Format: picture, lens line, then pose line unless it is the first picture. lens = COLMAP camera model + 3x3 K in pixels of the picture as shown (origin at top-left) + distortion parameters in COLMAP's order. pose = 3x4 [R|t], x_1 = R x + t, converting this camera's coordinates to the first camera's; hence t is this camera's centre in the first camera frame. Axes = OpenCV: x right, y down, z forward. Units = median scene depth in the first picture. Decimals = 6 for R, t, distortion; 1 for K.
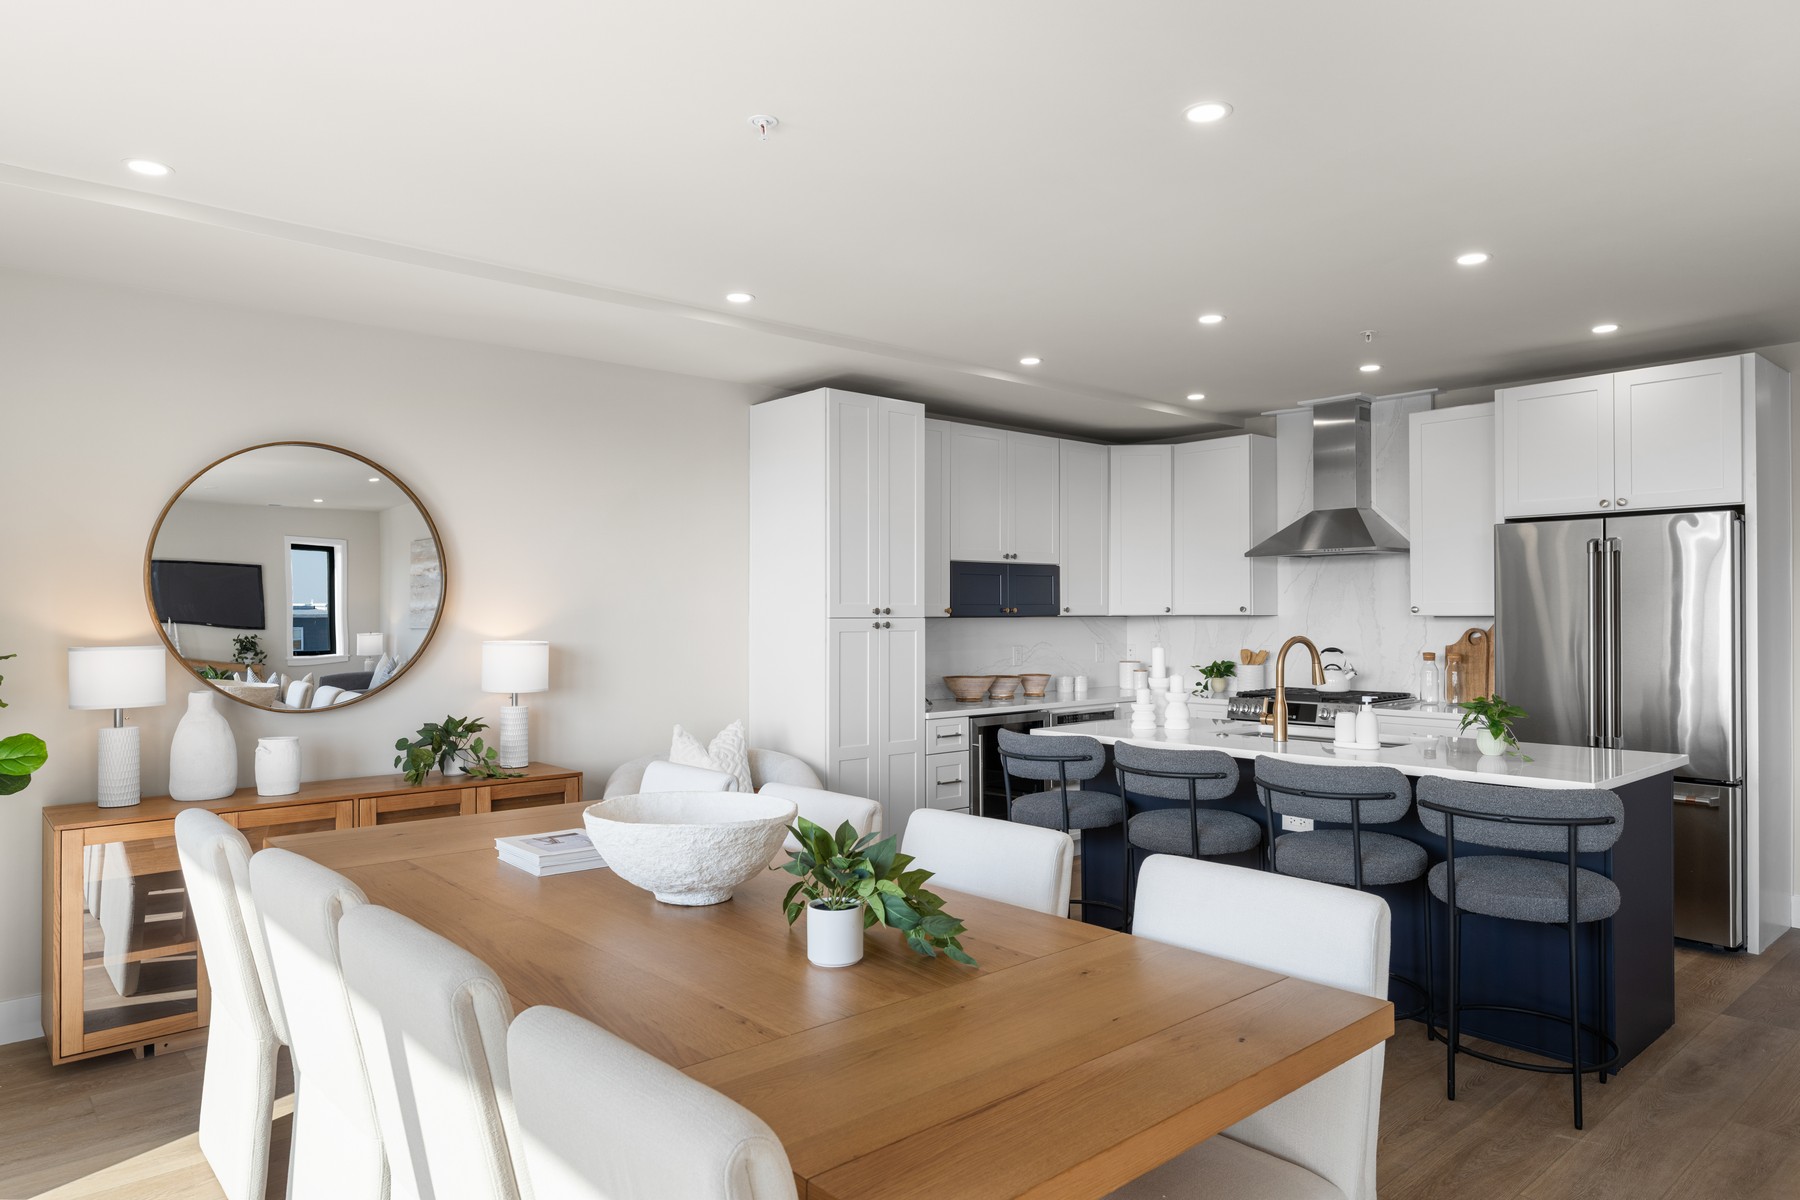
lens RADIAL K [[1115.6, 0, 903.9], [0, 1115.6, 604.7], [0, 0, 1]] dist [0.009056, -0.002479]
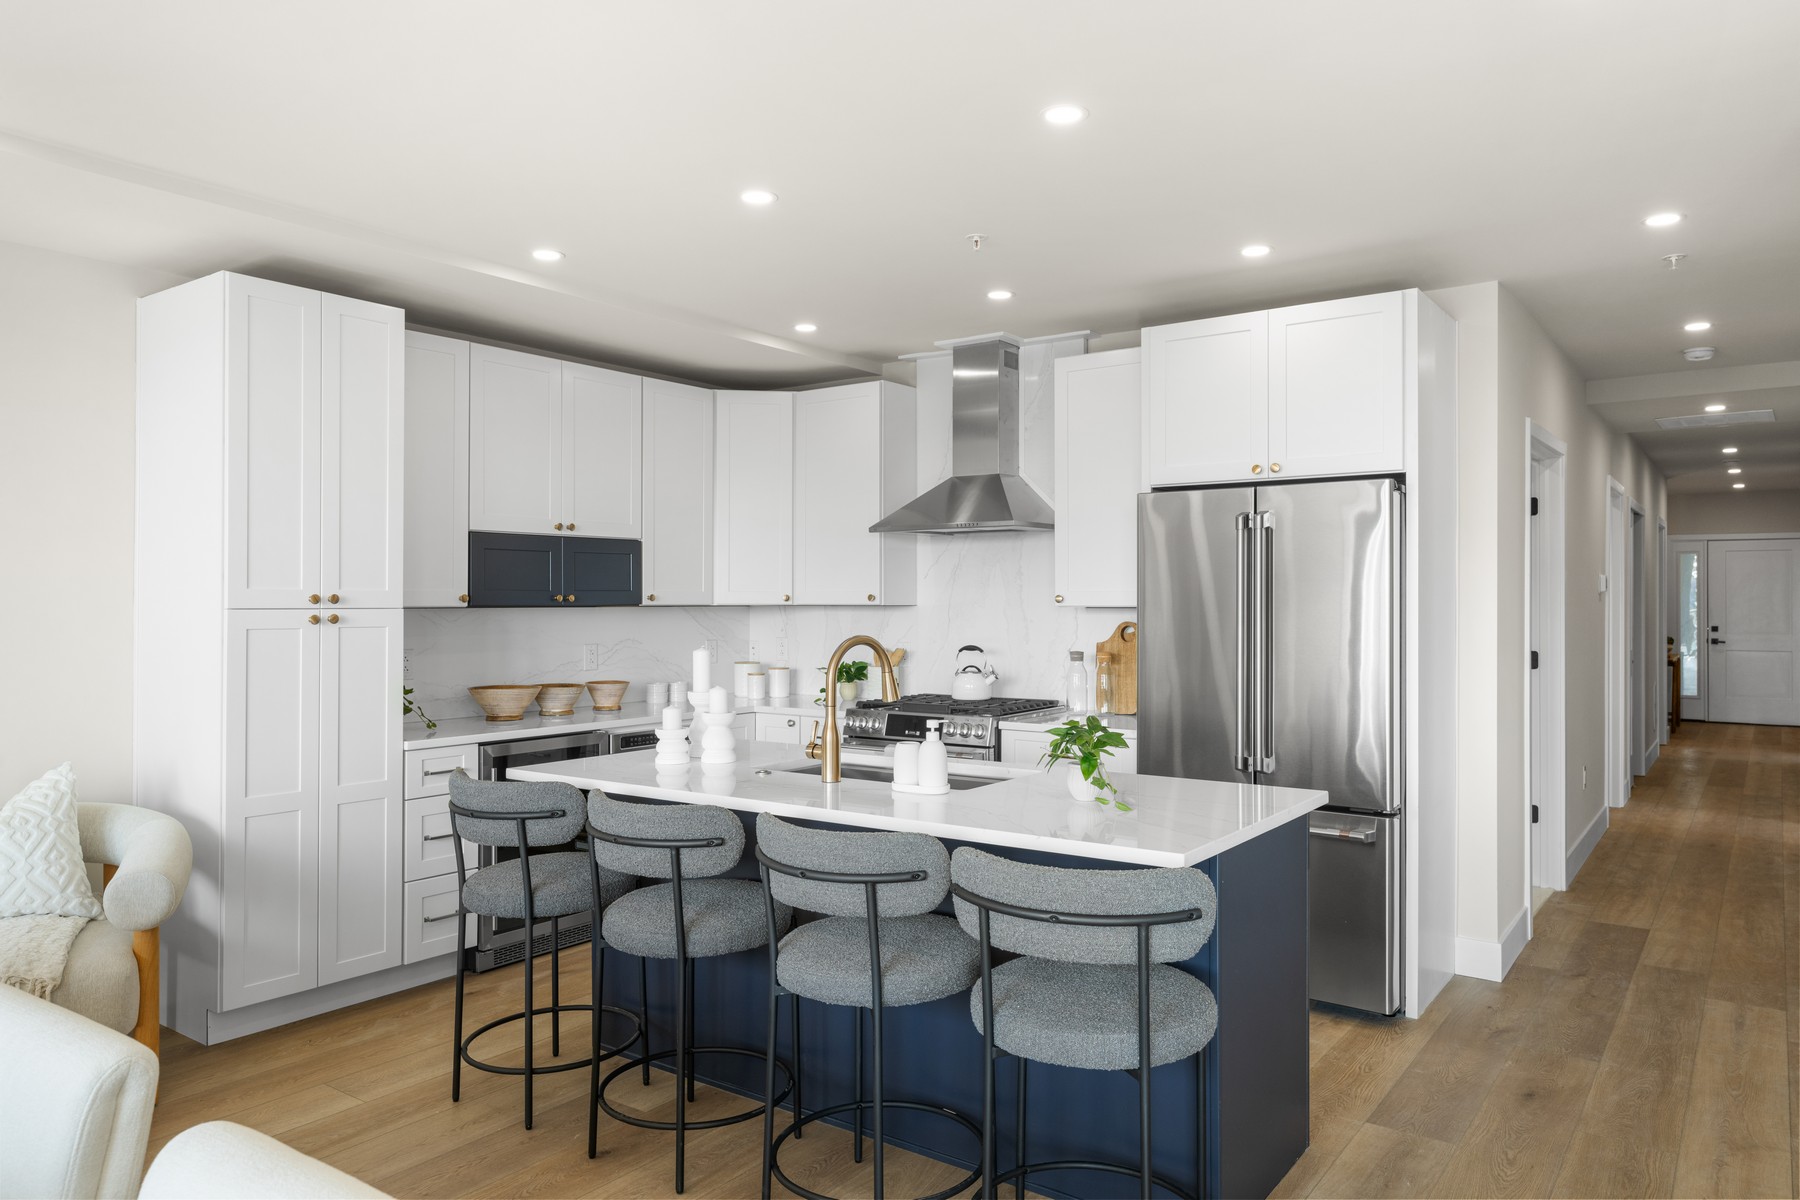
lens RADIAL K [[1191.9, 0, 897.6], [0, 1191.9, 595.9], [0, 0, 1]] dist [0.008526, -0.004156]
pose [[0.976981, 0.003379, 0.213299, 0.169540], [-0.004218, 0.999985, 0.003481, -0.000381], [-0.213284, -0.004301, 0.976981, 0.189614]]
